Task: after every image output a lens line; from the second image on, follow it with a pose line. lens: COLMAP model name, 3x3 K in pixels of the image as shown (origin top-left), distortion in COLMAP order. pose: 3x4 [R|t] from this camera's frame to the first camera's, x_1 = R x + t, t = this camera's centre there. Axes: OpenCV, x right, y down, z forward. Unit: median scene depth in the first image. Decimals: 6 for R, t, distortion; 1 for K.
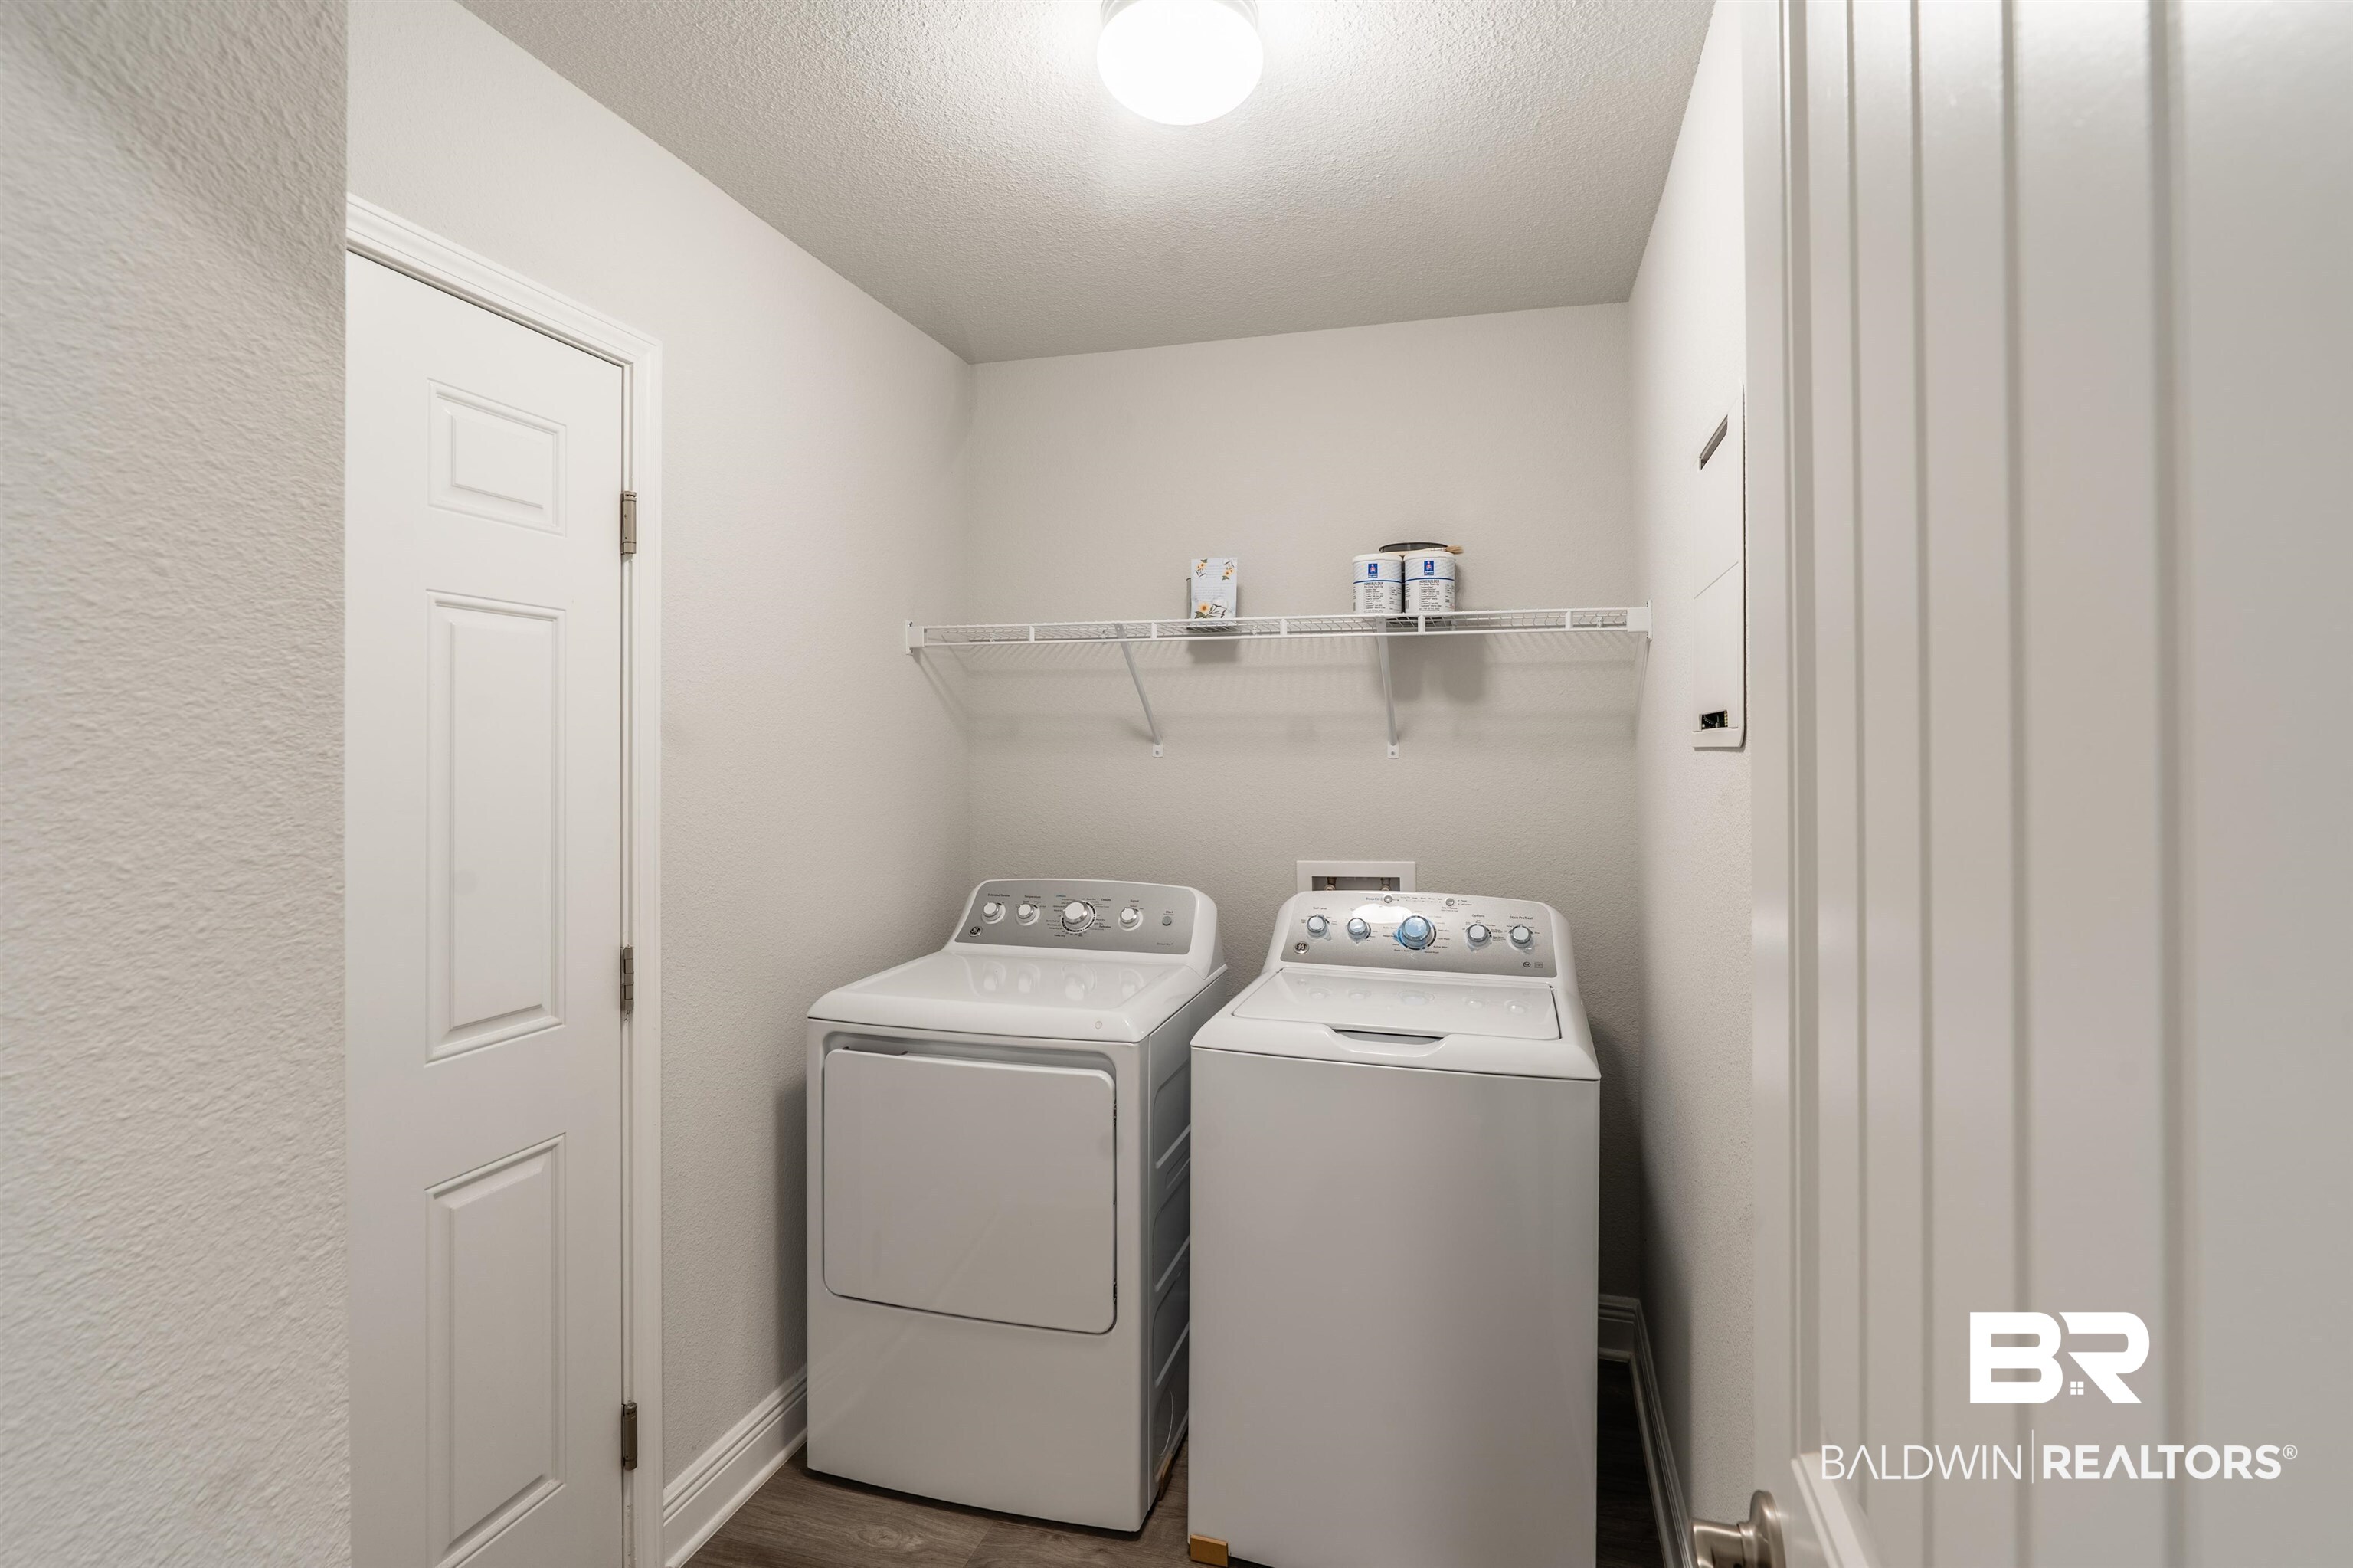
lens RADIAL K [[1094.1, 0, 1178.2], [0, 1094.1, 782.9], [0, 0, 1]] dist [-0.001319, -0.000342]
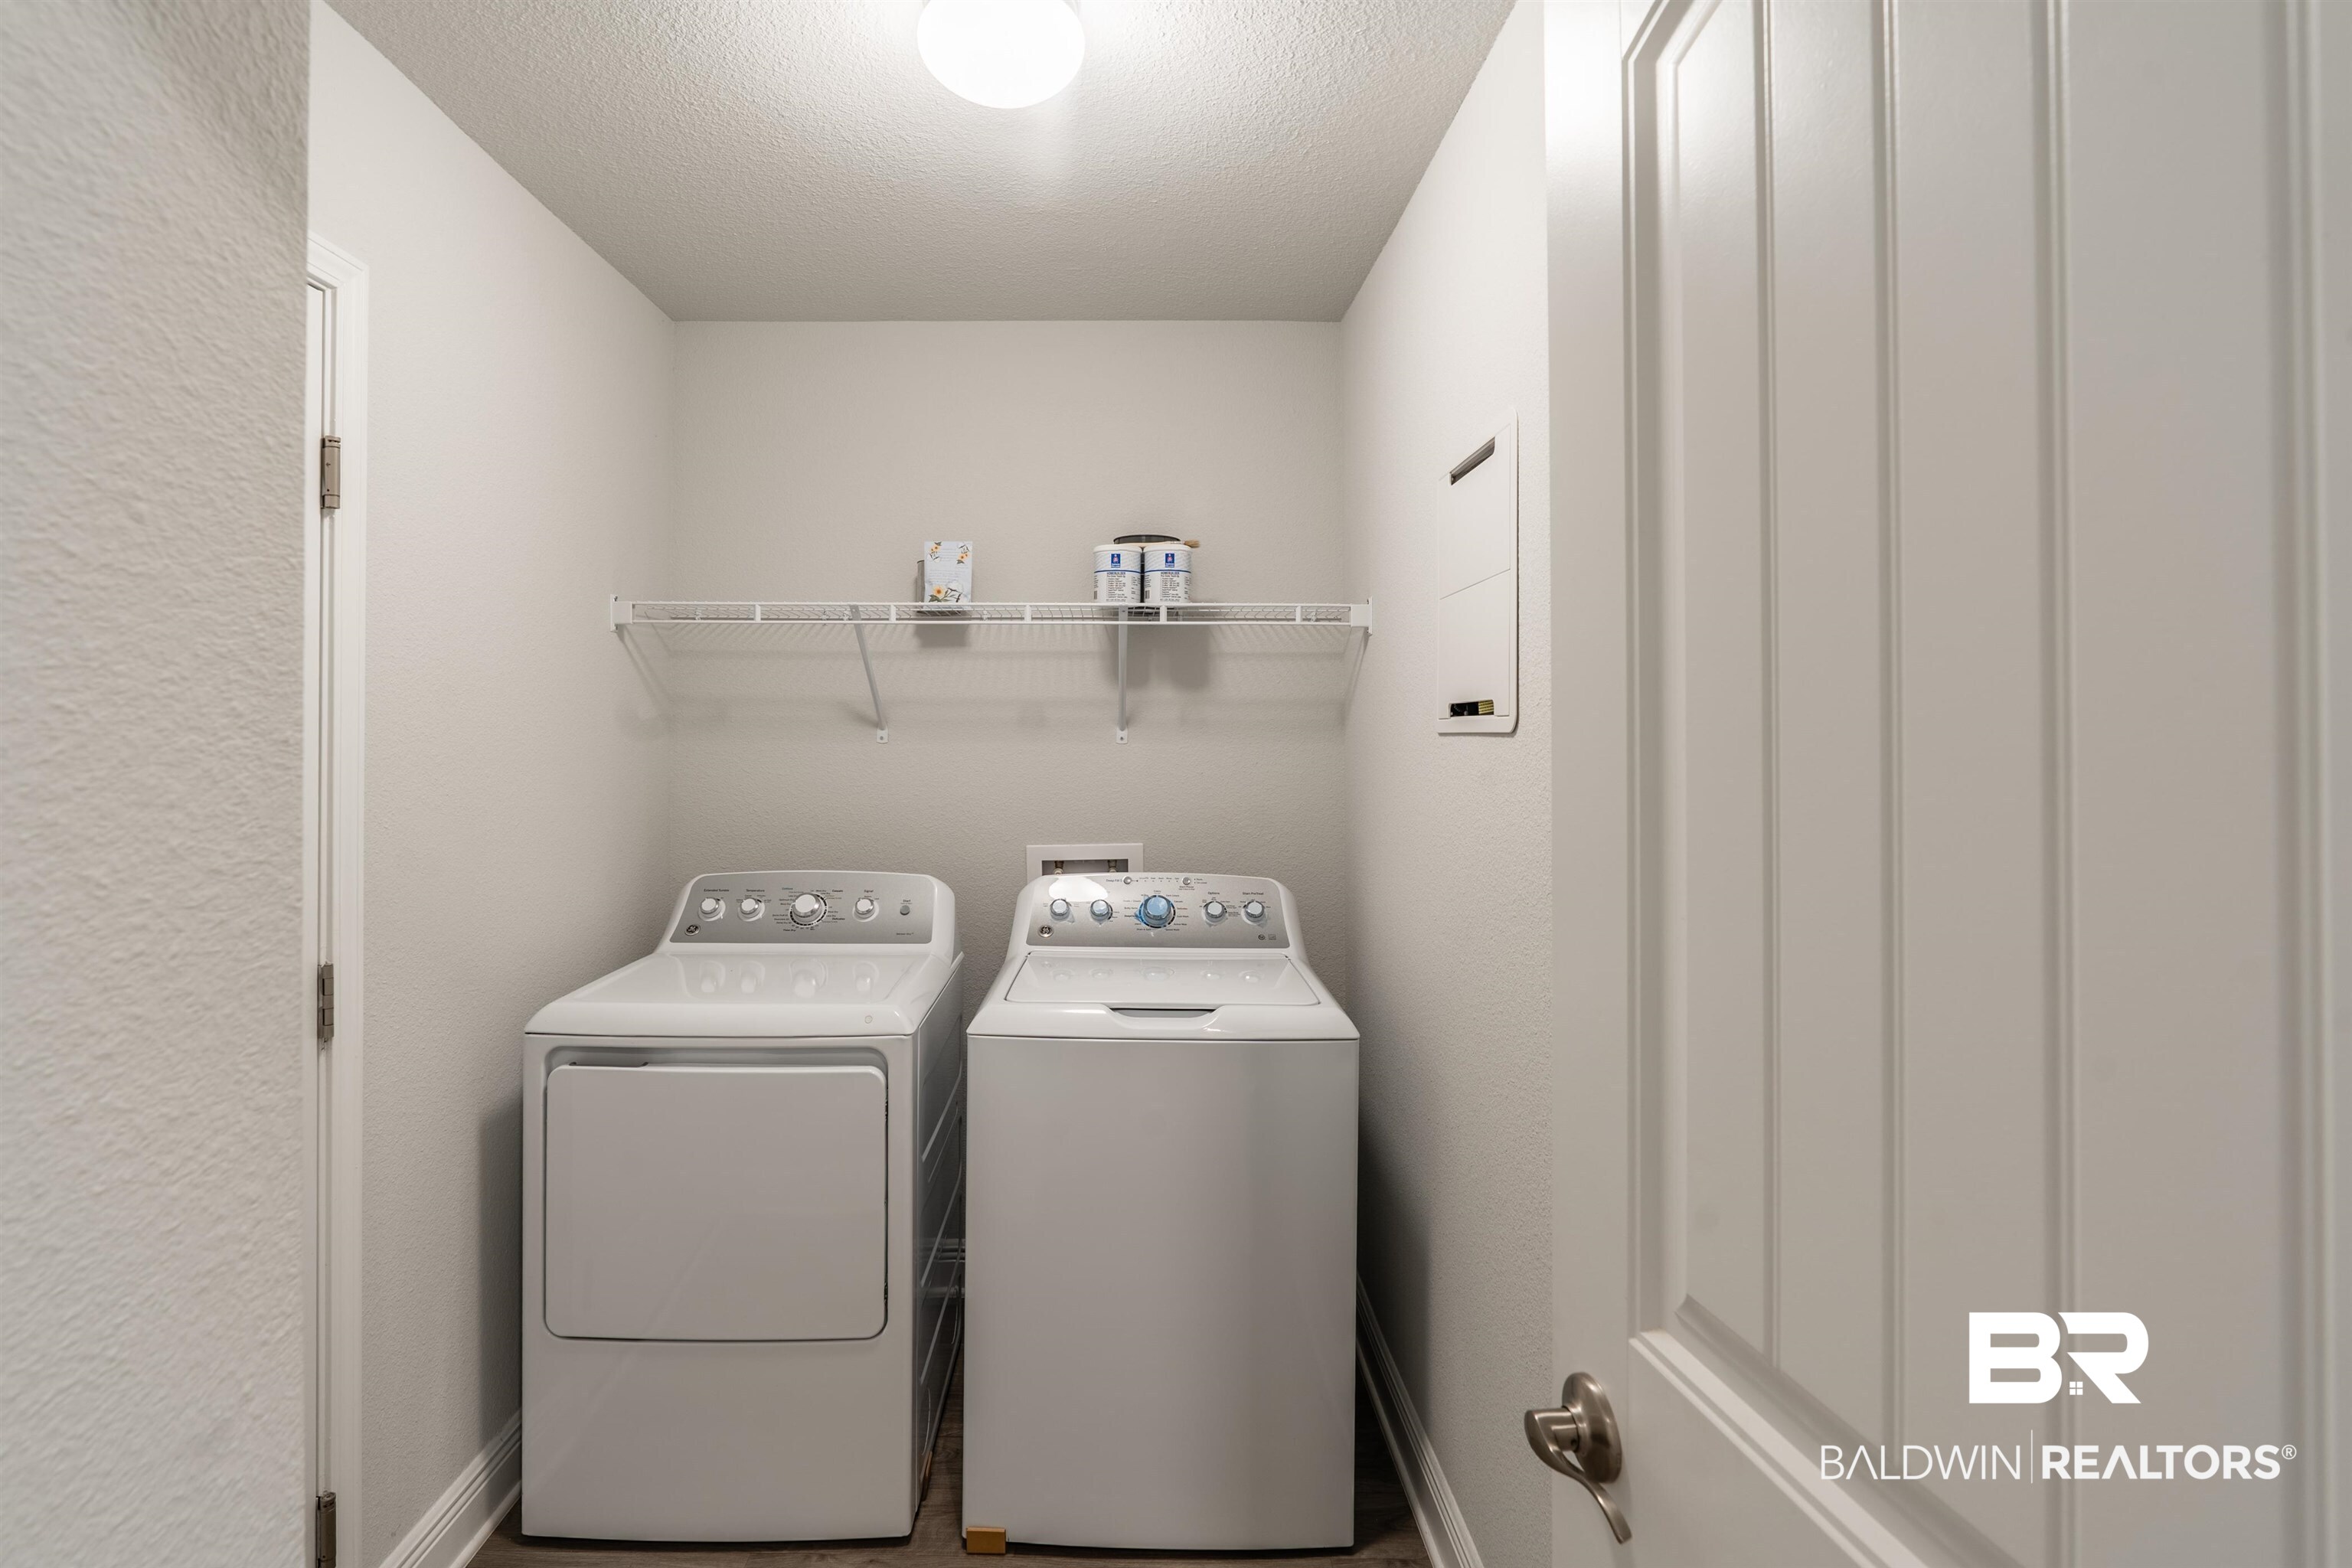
lens RADIAL K [[1085.4, 0, 1170.7], [0, 1085.4, 768.4], [0, 0, 1]] dist [-0.002478, 0.000062]
pose [[0.966795, -0.008429, 0.255414, -0.337895], [0.008322, 0.999964, 0.001500, -0.001261], [-0.255417, 0.000676, 0.966831, 0.018976]]
